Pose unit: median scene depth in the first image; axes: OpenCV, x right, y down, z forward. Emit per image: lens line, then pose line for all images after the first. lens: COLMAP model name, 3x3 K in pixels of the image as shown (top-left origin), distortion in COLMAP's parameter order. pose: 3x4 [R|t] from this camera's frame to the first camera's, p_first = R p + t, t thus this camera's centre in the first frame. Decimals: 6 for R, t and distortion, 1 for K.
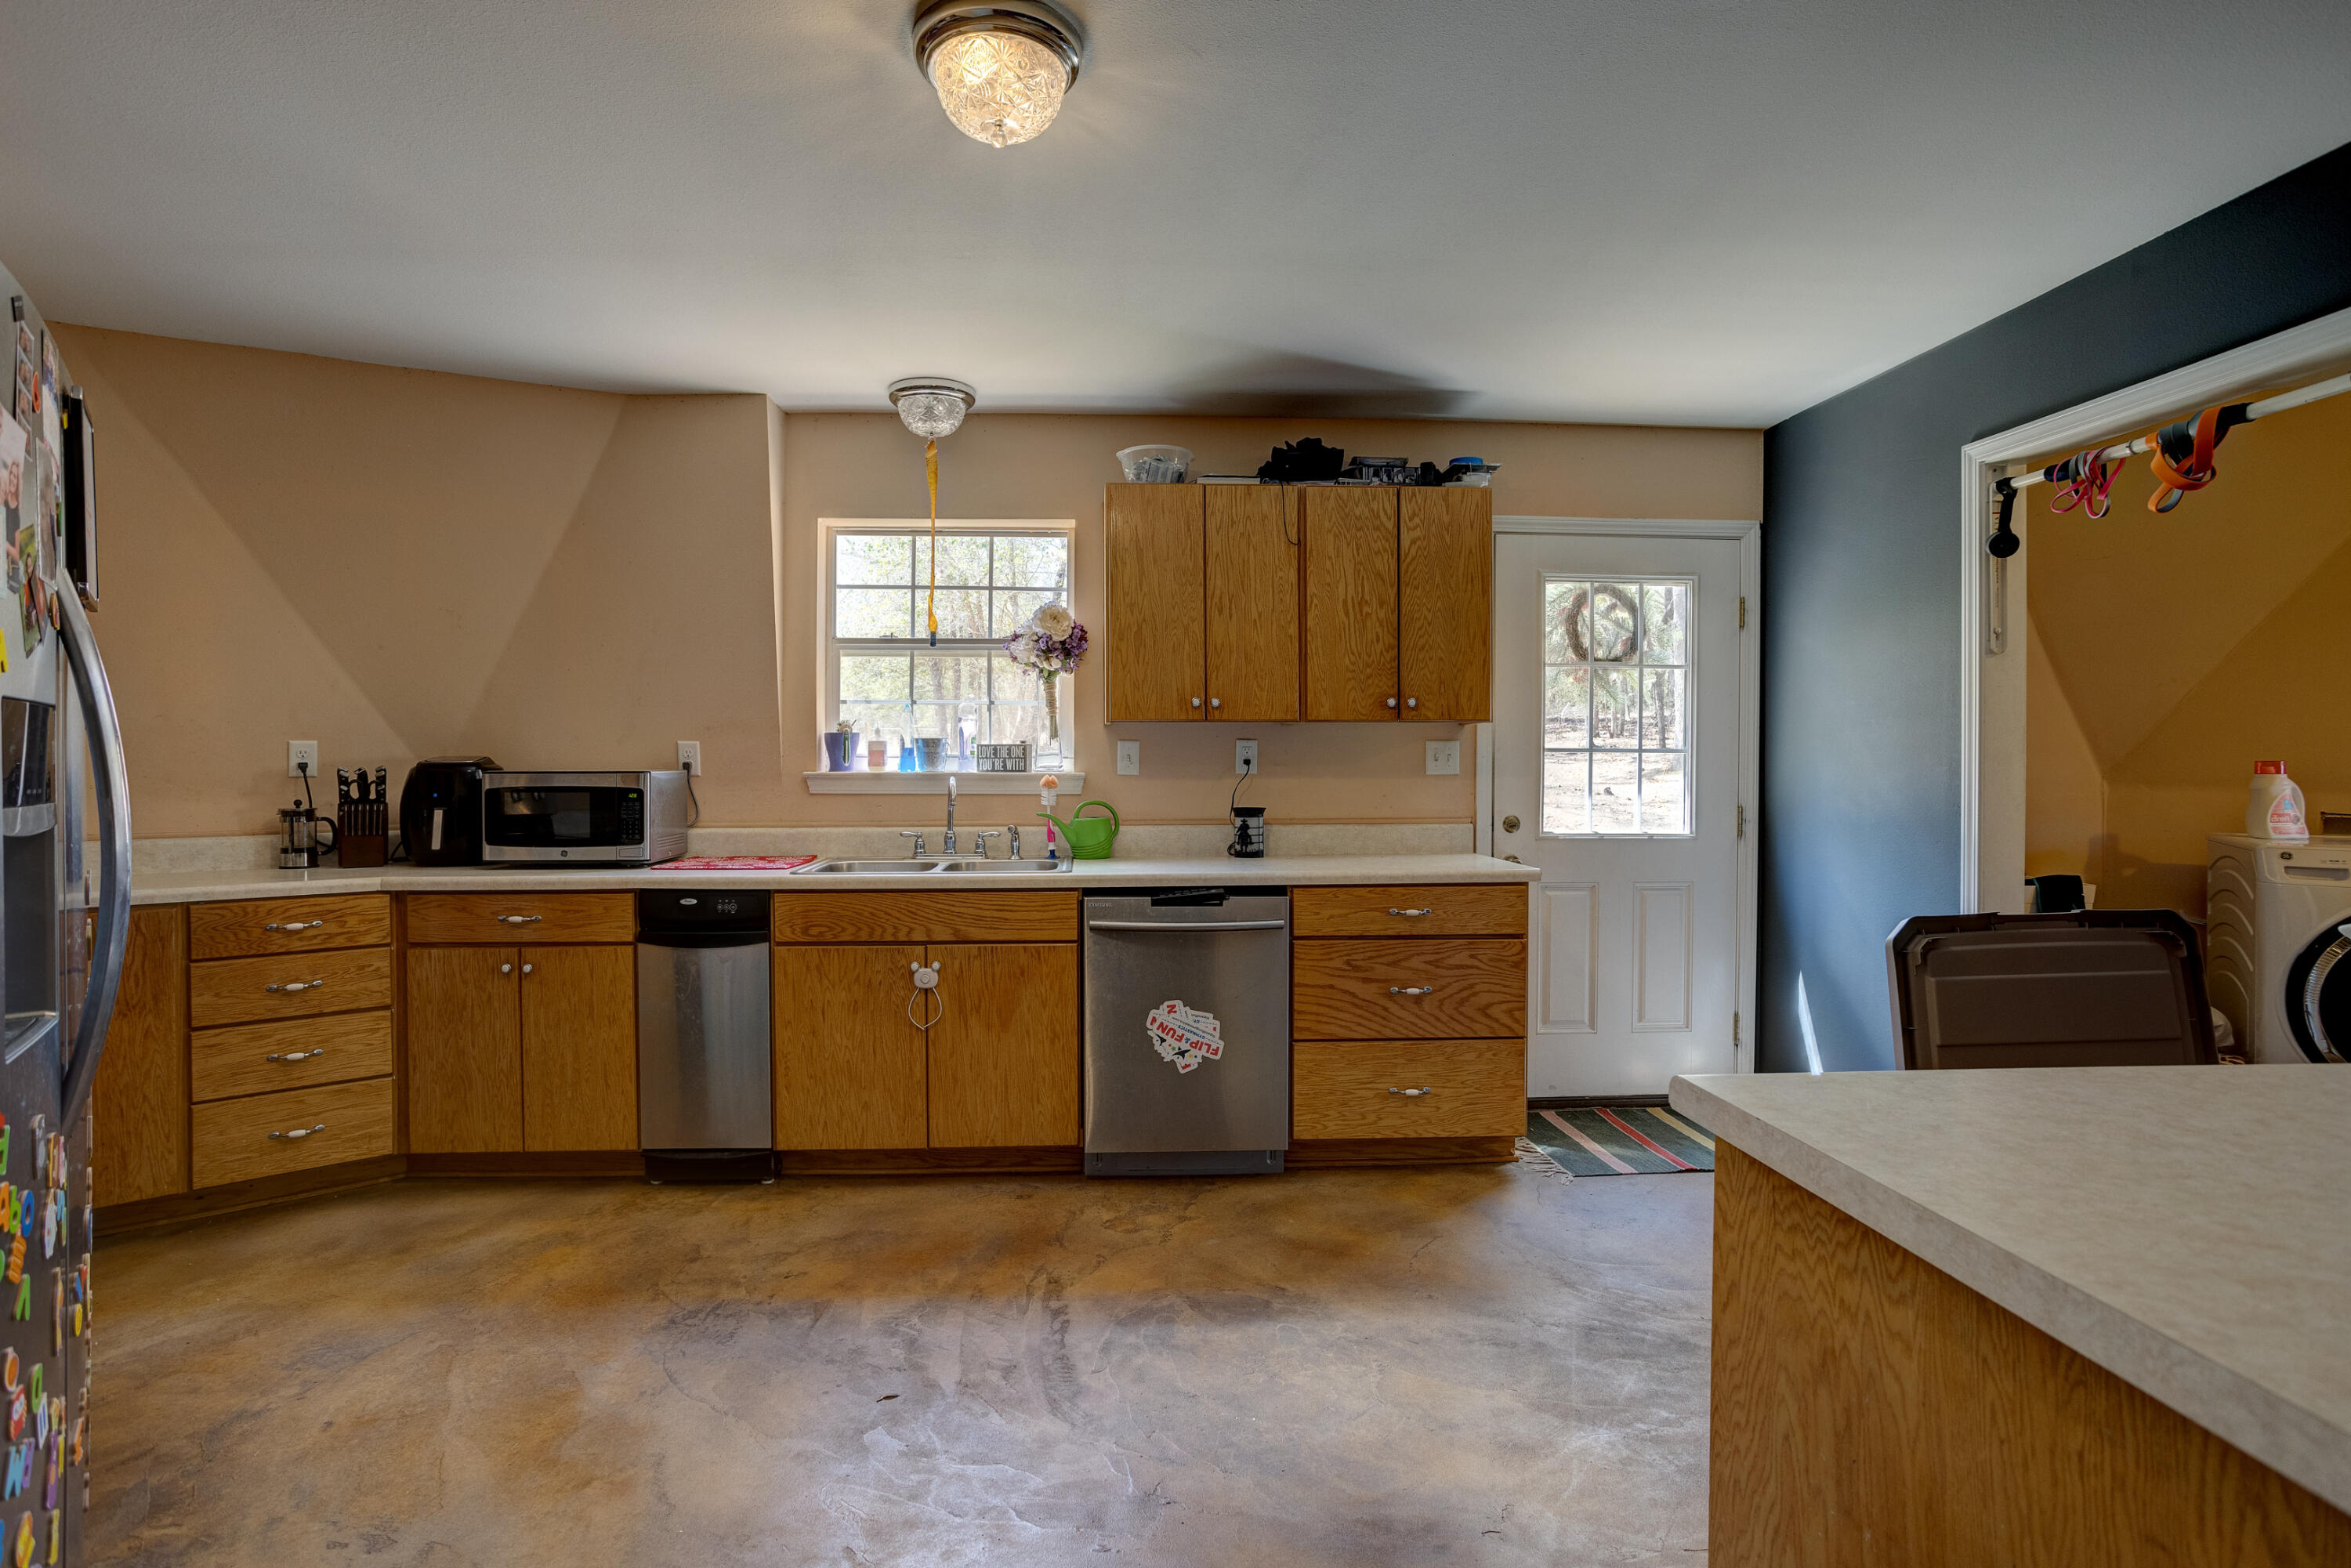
lens RADIAL K [[1147.4, 0, 1175.5], [0, 1147.4, 784.0], [0, 0, 1]] dist [-0.050909, 0.035786]
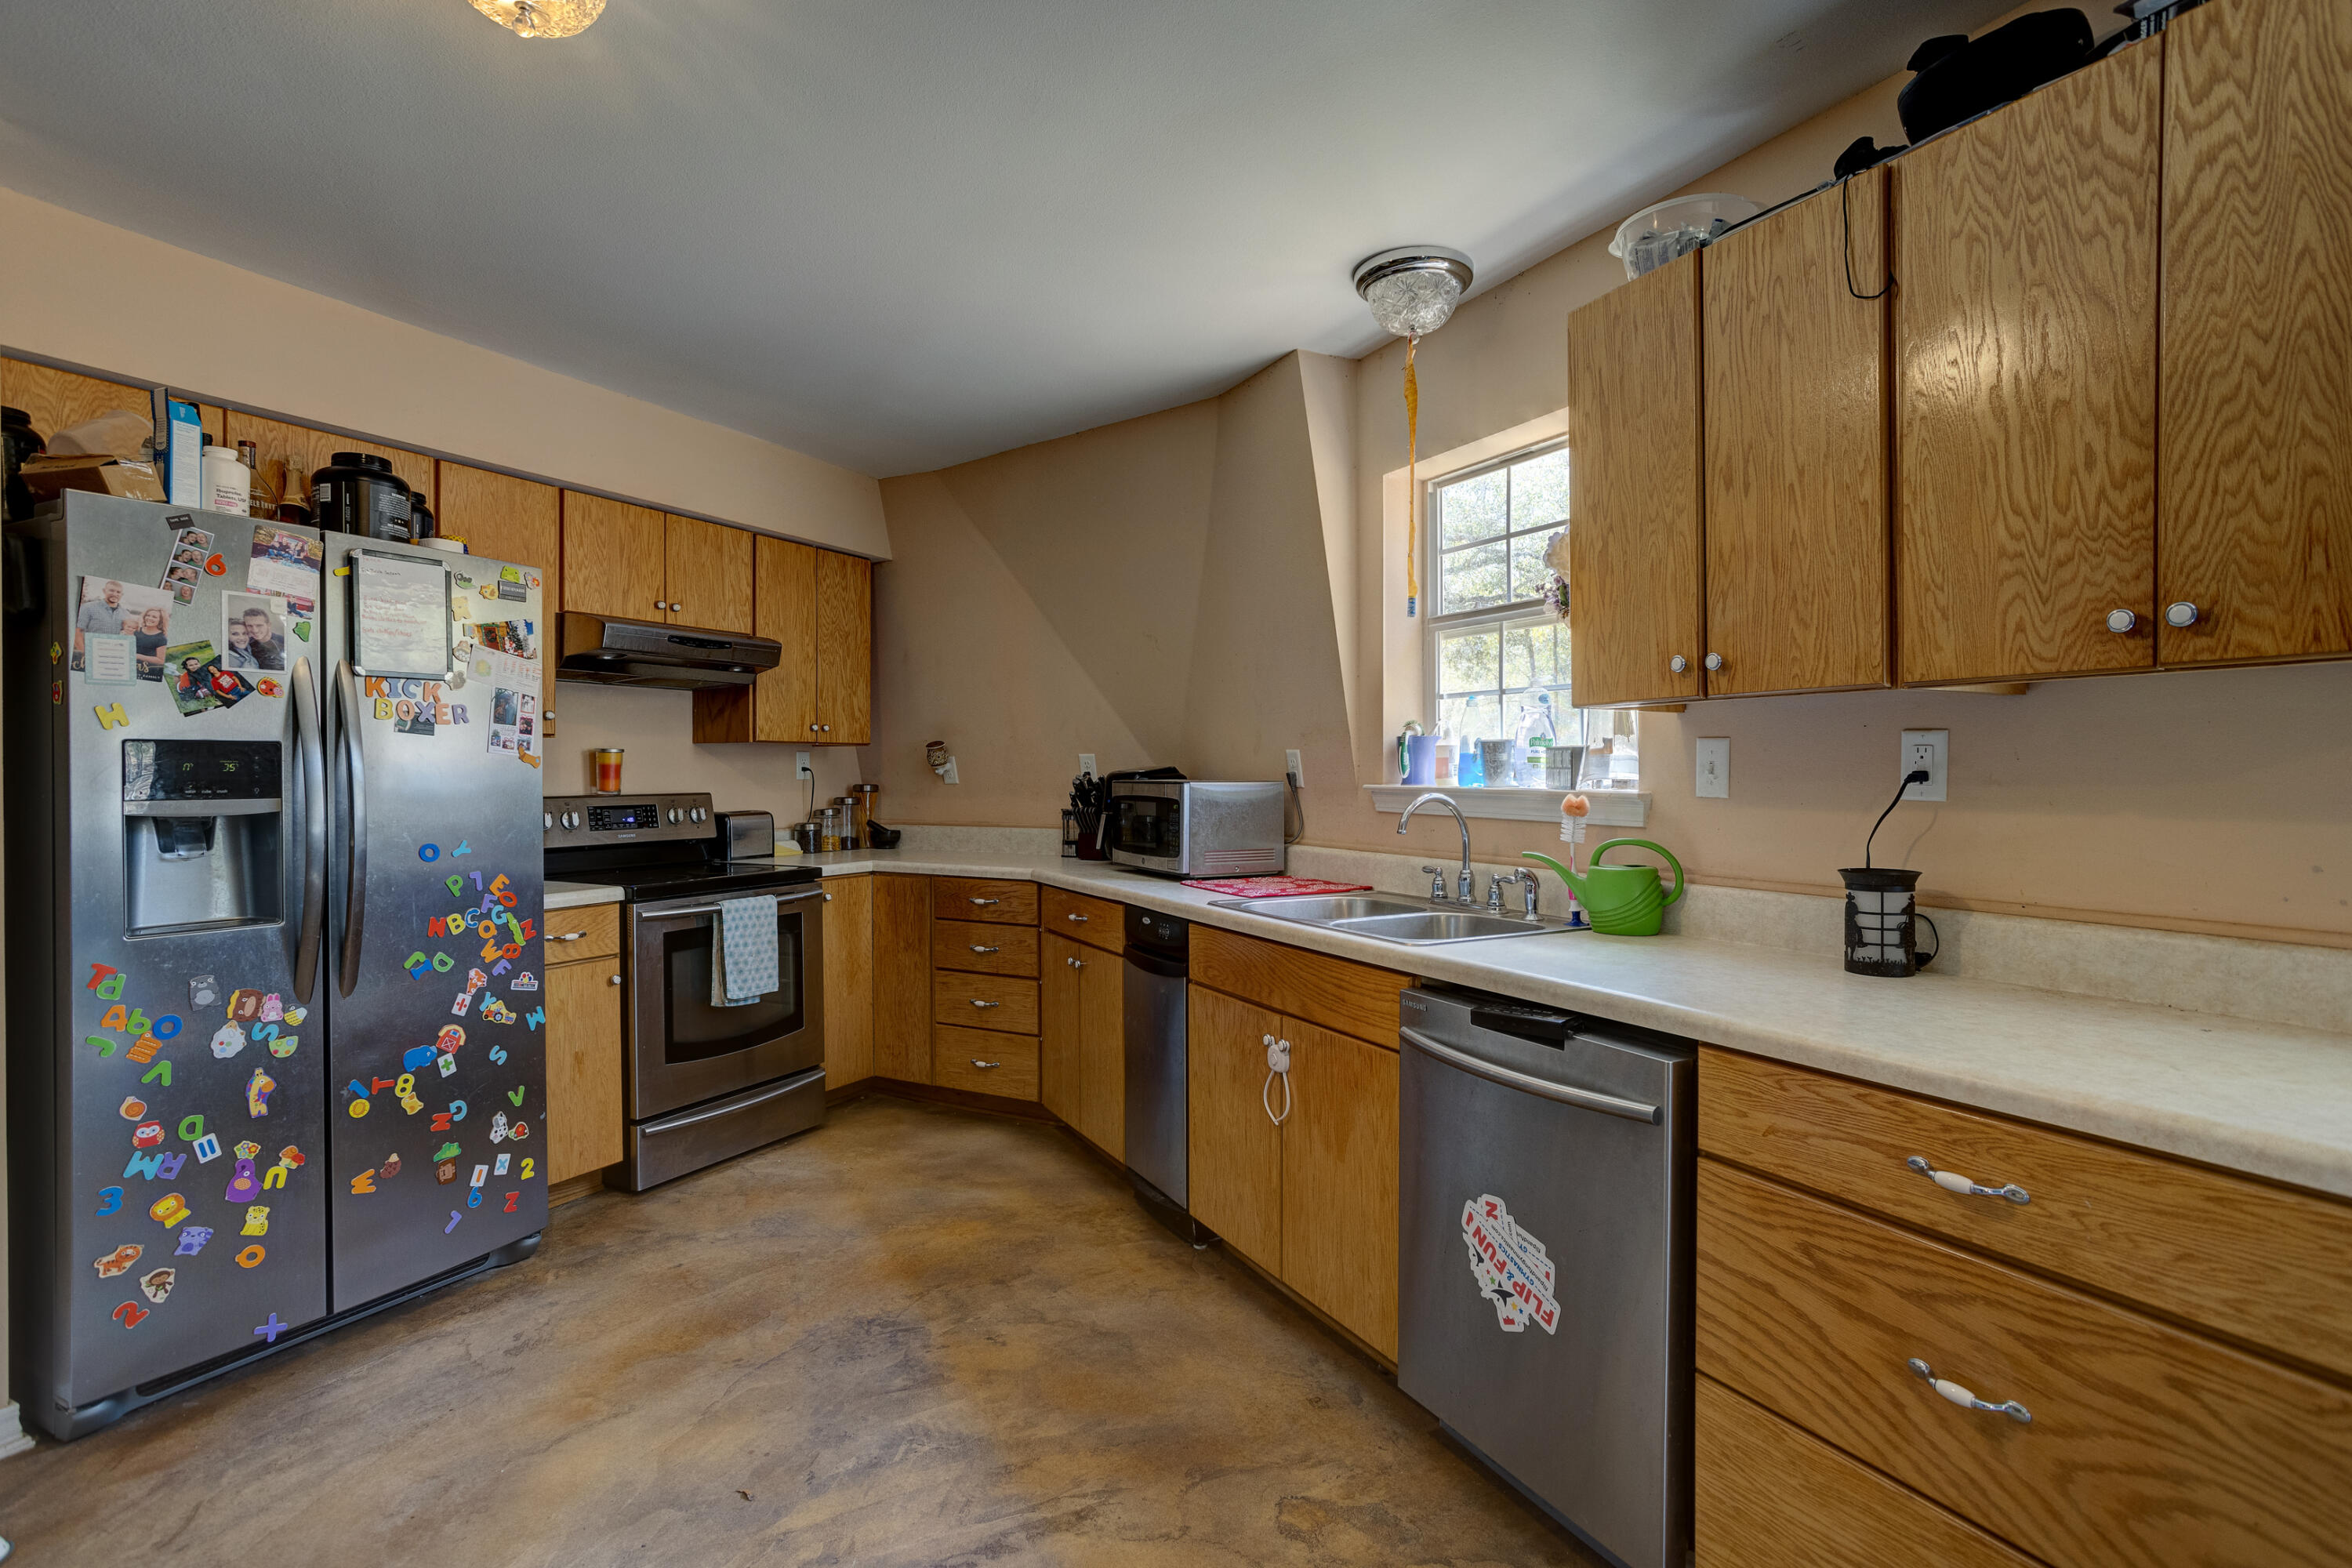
lens RADIAL K [[1148.0, 0, 1176.0], [0, 1148.0, 784.0], [0, 0, 1]] dist [-0.050909, 0.035786]
pose [[0.396255, 0.011291, -0.918071, 0.438925], [-0.016731, 0.999847, 0.005075, -0.015159], [0.917988, 0.013349, 0.396383, 0.612140]]
